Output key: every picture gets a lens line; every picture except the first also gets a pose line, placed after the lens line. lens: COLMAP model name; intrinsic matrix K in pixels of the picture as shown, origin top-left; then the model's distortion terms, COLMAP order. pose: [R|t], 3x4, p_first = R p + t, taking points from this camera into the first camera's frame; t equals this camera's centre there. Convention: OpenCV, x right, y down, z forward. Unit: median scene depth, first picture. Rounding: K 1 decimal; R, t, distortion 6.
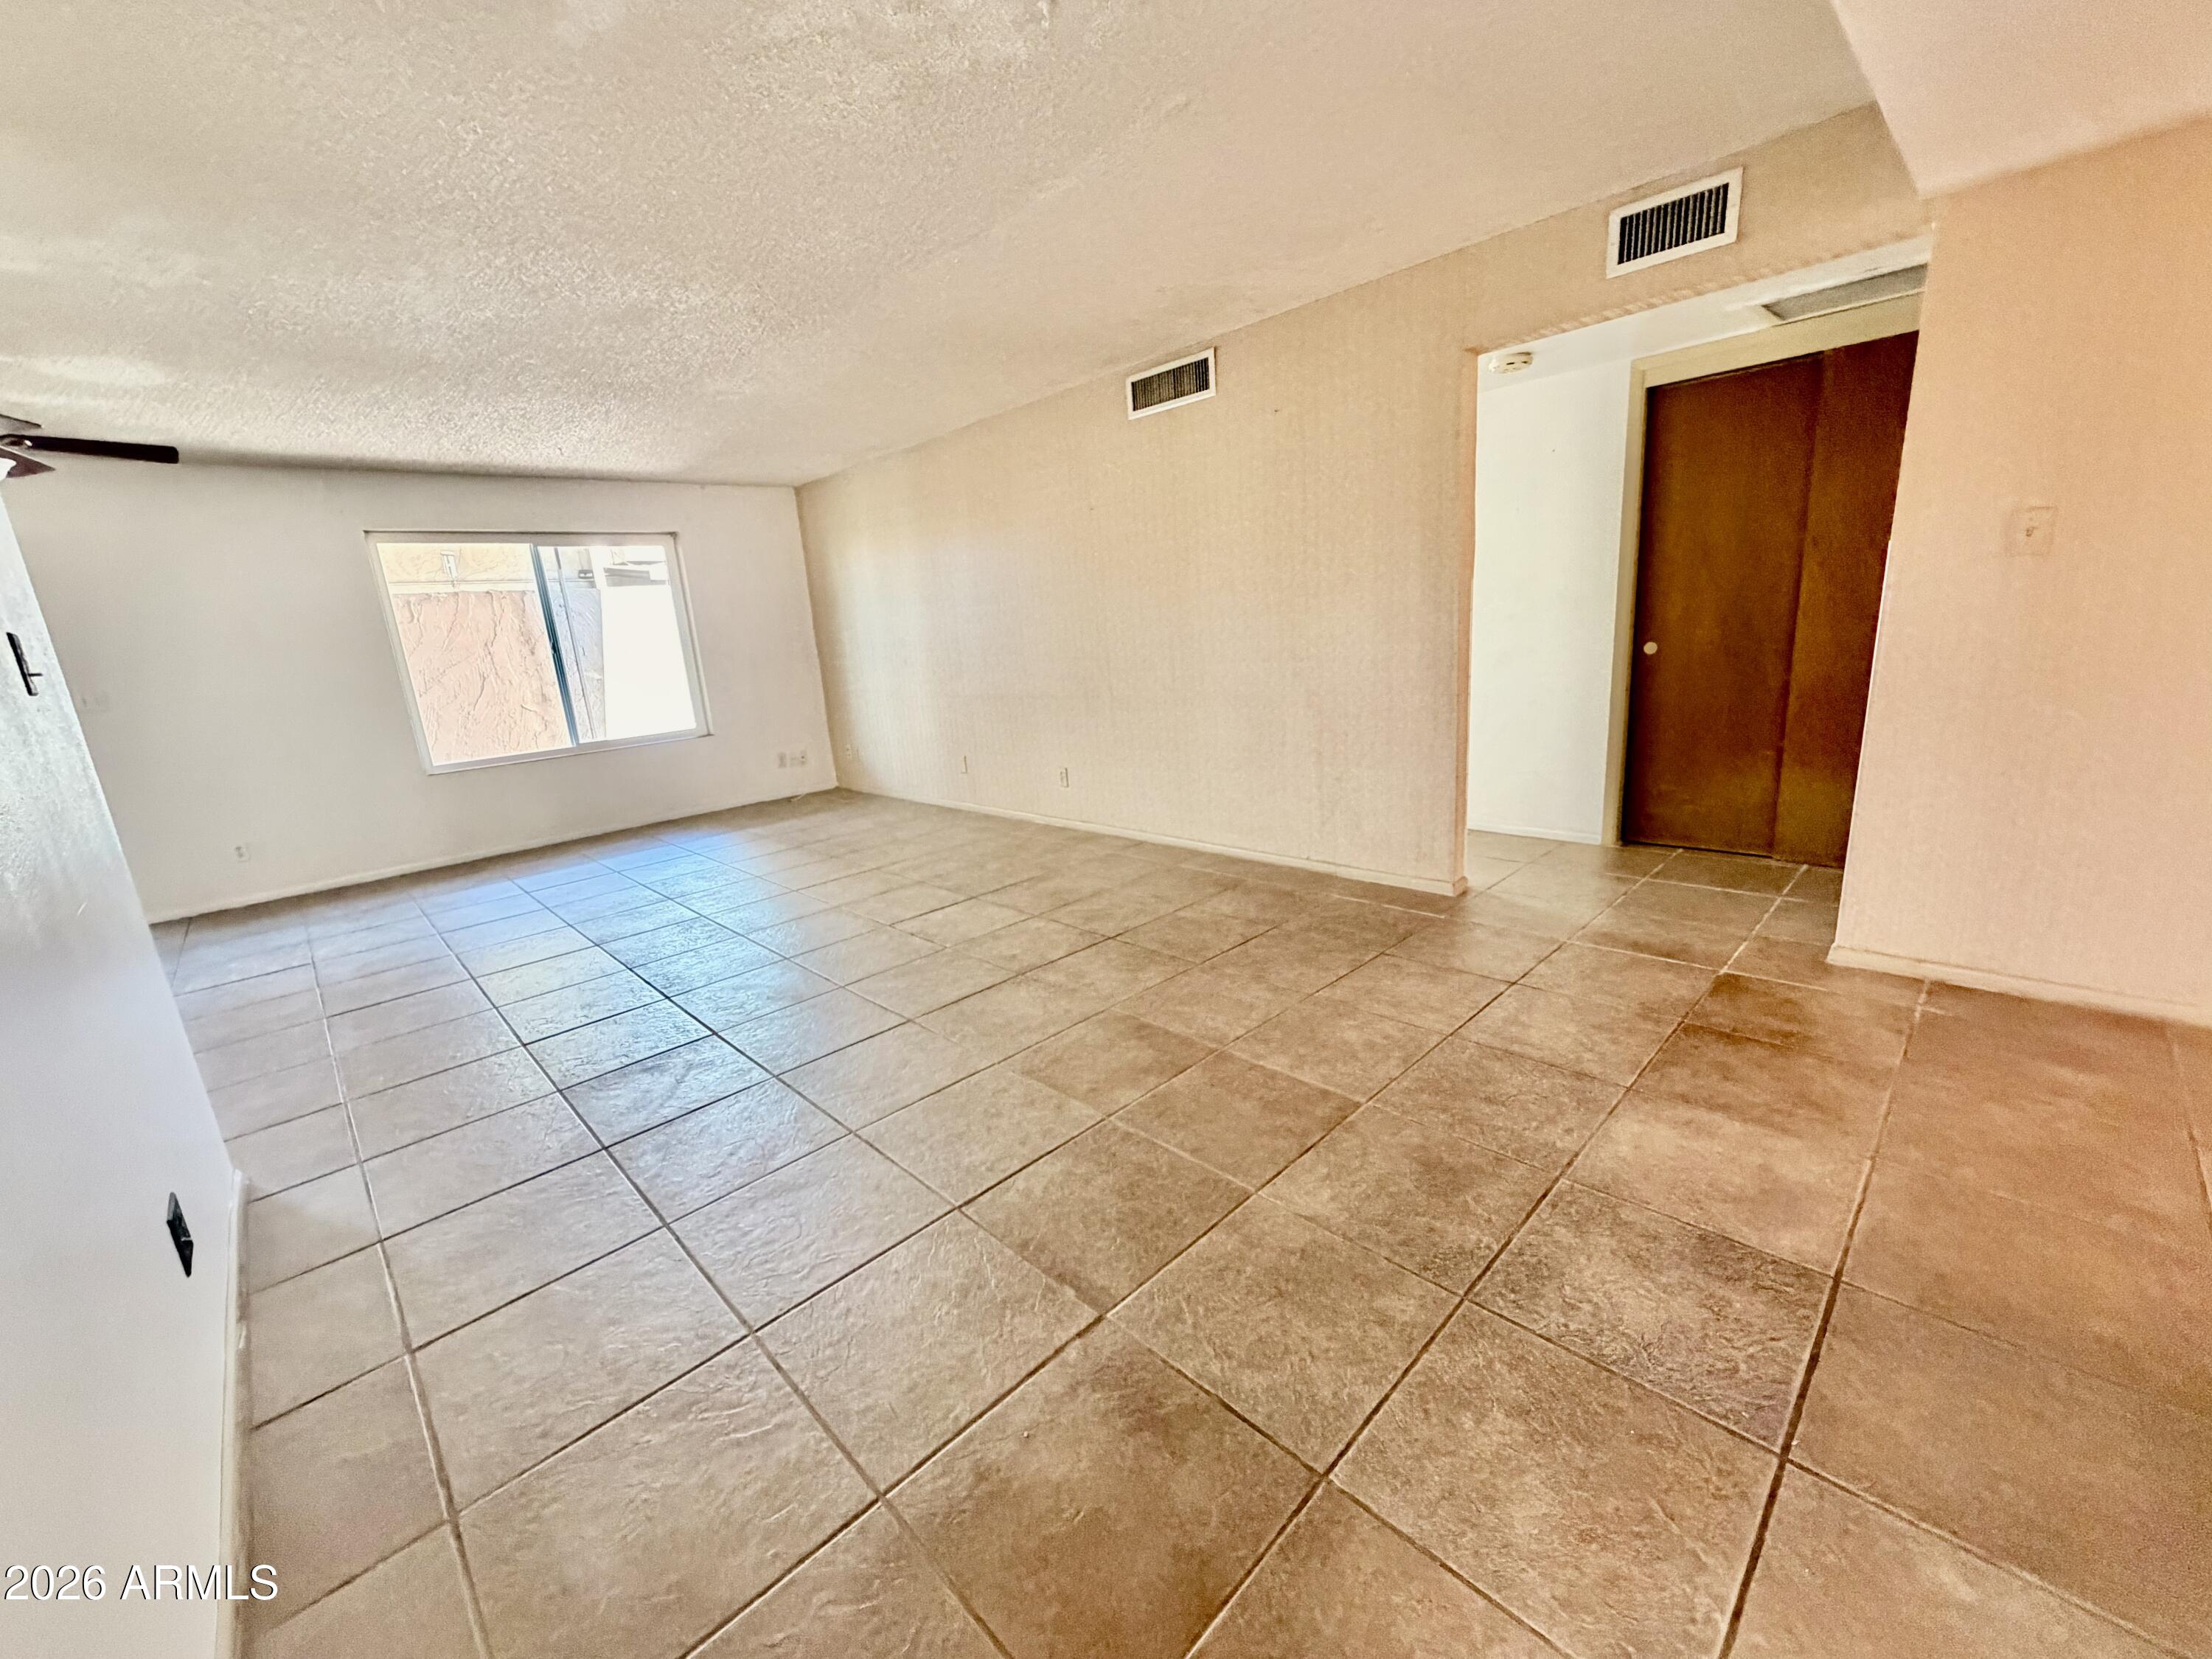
lens RADIAL K [[884.5, 0, 1106.0], [0, 884.5, 829.5], [0, 0, 1]] dist [0.001907, 0.000300]
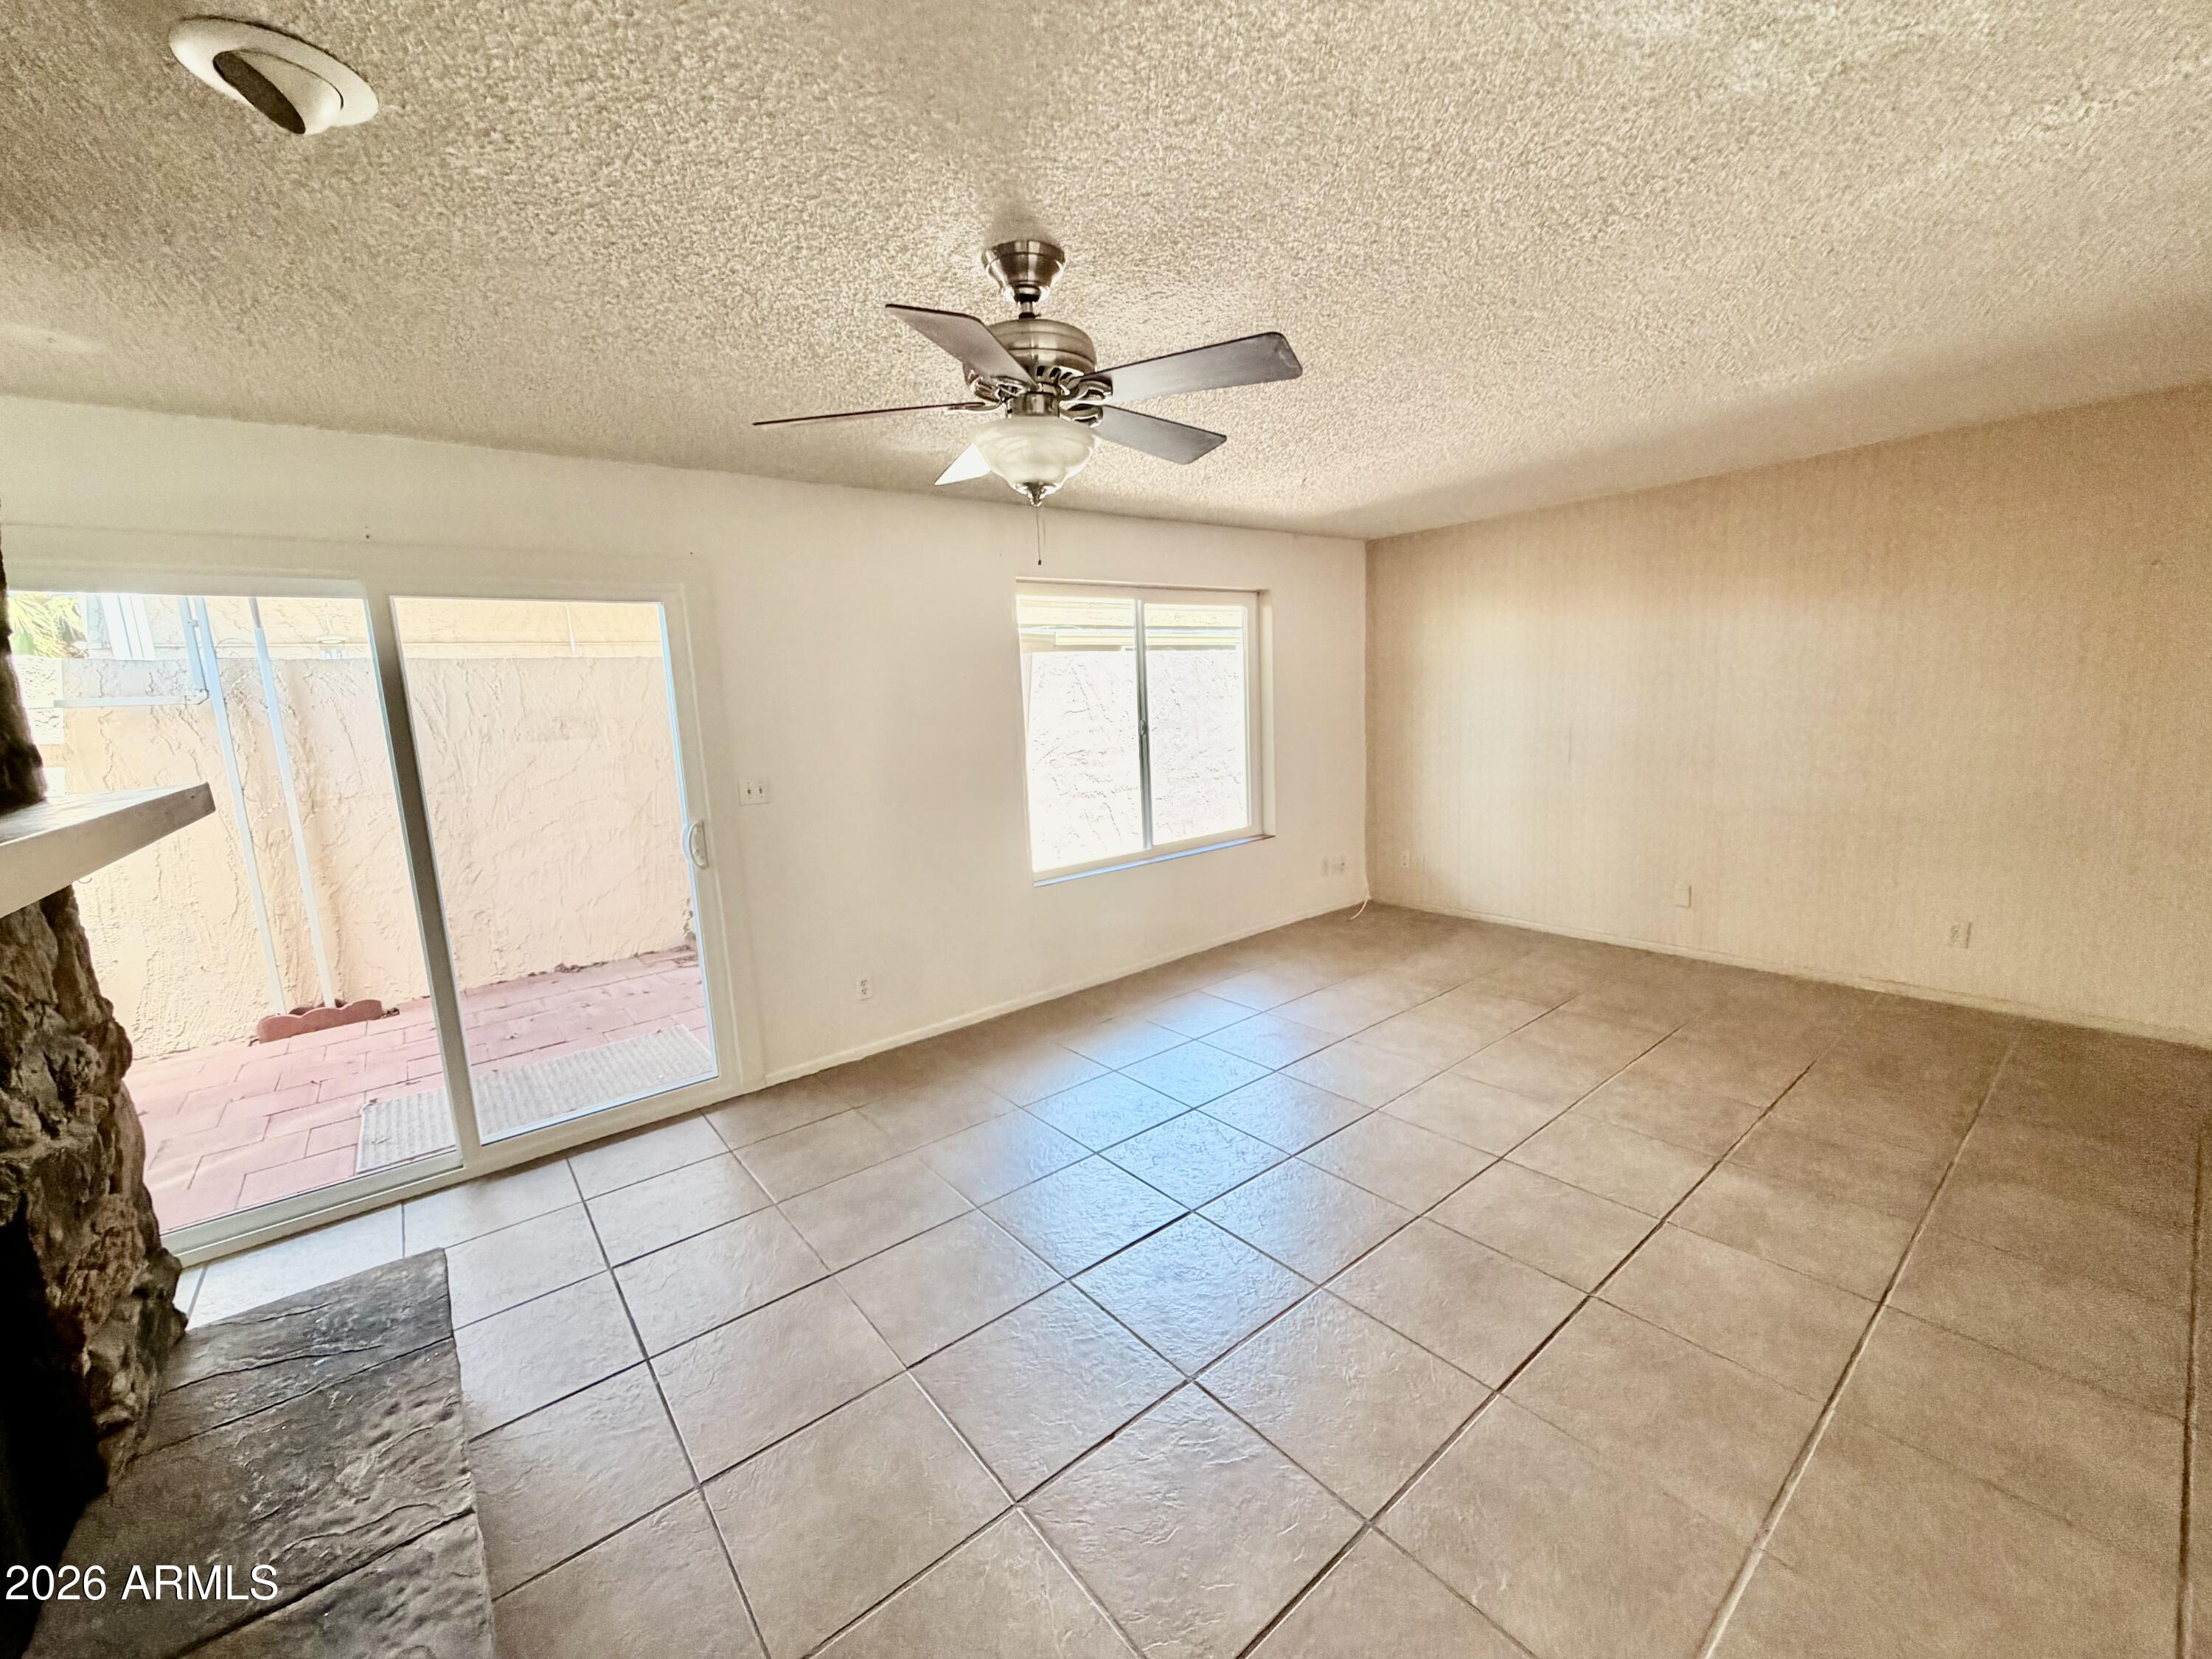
lens RADIAL K [[884.5, 0, 1106.0], [0, 884.5, 829.5], [0, 0, 1]] dist [0.001907, 0.000300]
pose [[0.995660, 0.034513, -0.086429, -0.542466], [-0.041270, 0.996126, -0.077653, -0.044953], [0.083414, 0.080883, 0.993227, 0.179904]]
